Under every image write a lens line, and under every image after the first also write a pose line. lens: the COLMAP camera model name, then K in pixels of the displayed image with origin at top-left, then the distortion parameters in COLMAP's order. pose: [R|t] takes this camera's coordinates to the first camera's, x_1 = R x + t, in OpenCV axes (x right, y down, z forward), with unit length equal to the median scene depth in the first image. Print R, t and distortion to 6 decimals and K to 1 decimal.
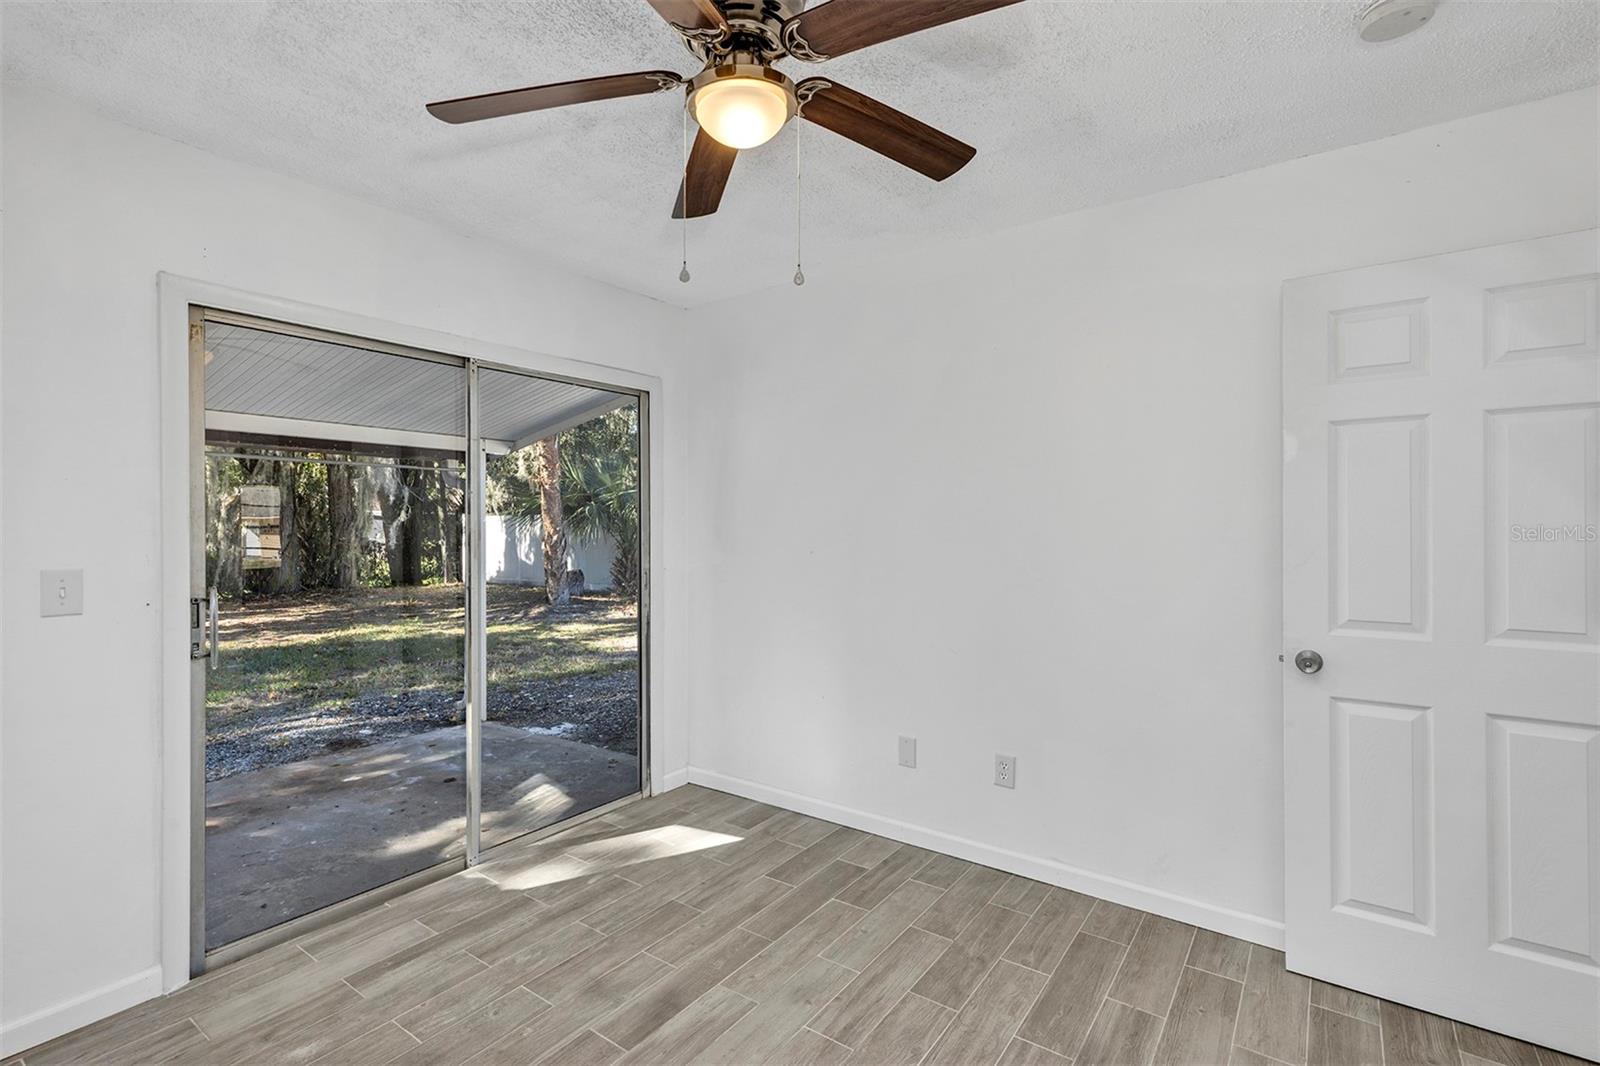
lens RADIAL K [[744.1, 0, 808.6], [0, 744.1, 526.6], [0, 0, 1]] dist [0.011266, -0.000220]
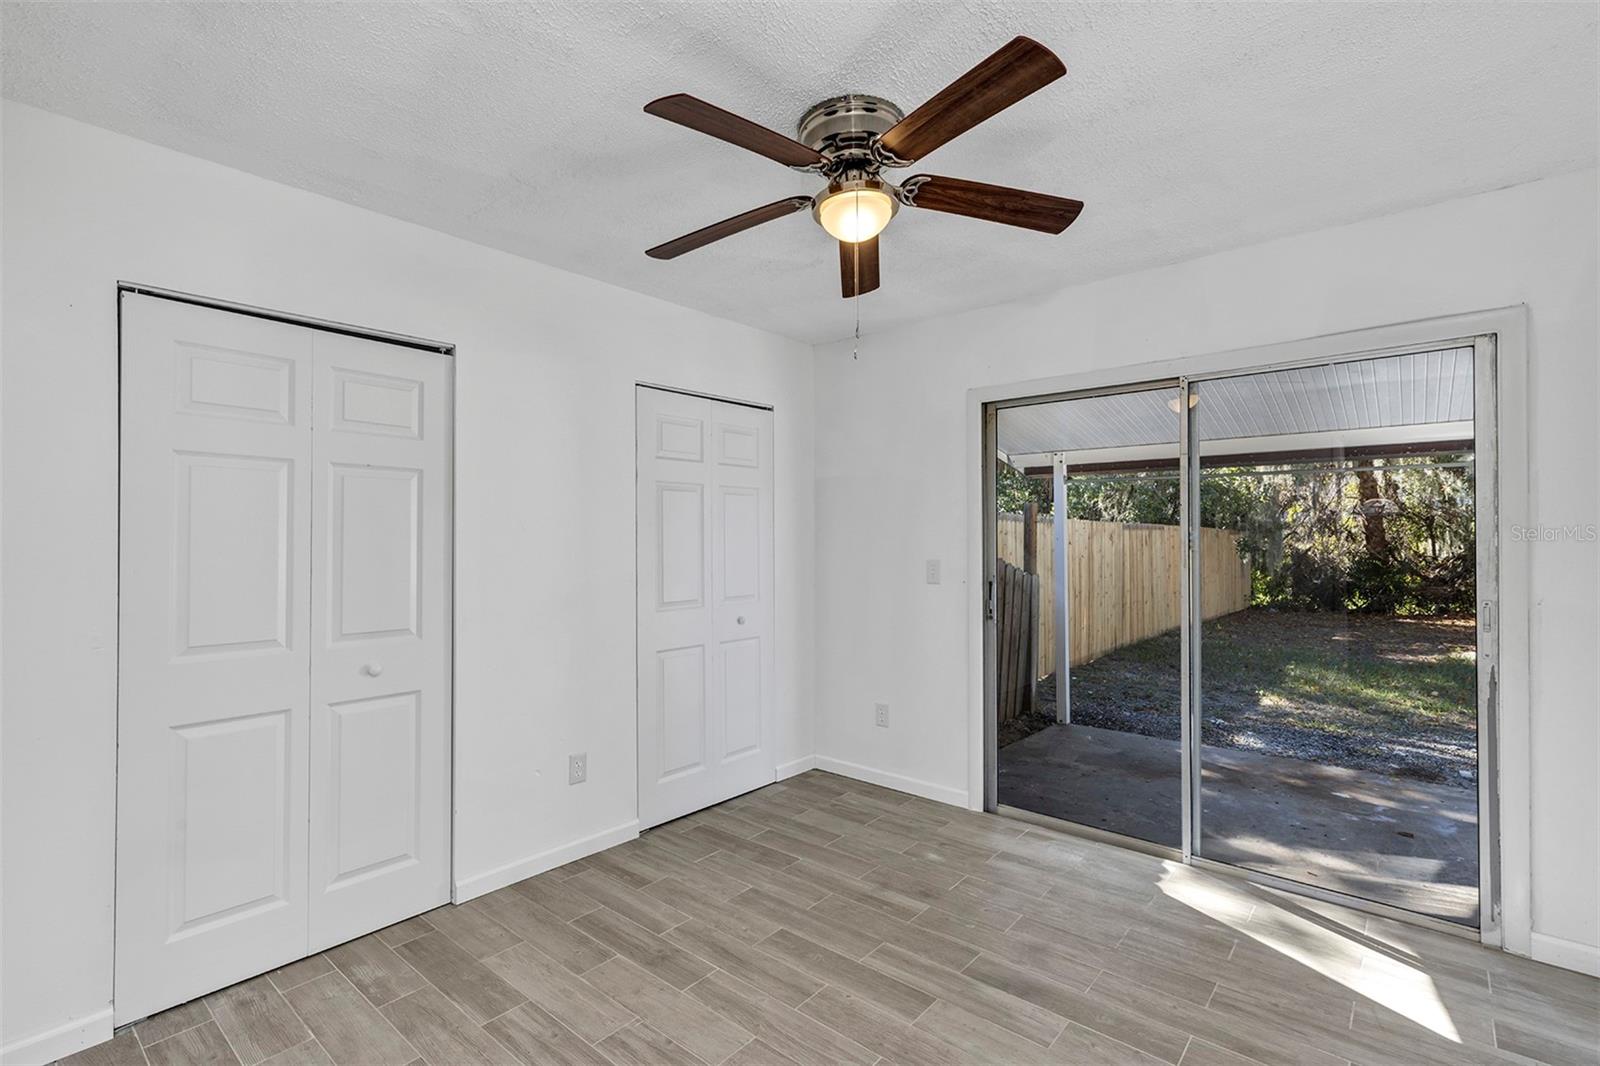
lens RADIAL K [[744.1, 0, 763.2], [0, 744.1, 539.8], [0, 0, 1]] dist [0.011266, -0.000220]
pose [[-0.118217, 0.009941, -0.992938, 0.622455], [0.003384, 0.999948, 0.009608, -0.008211], [0.992982, -0.002224, -0.118244, 0.520013]]
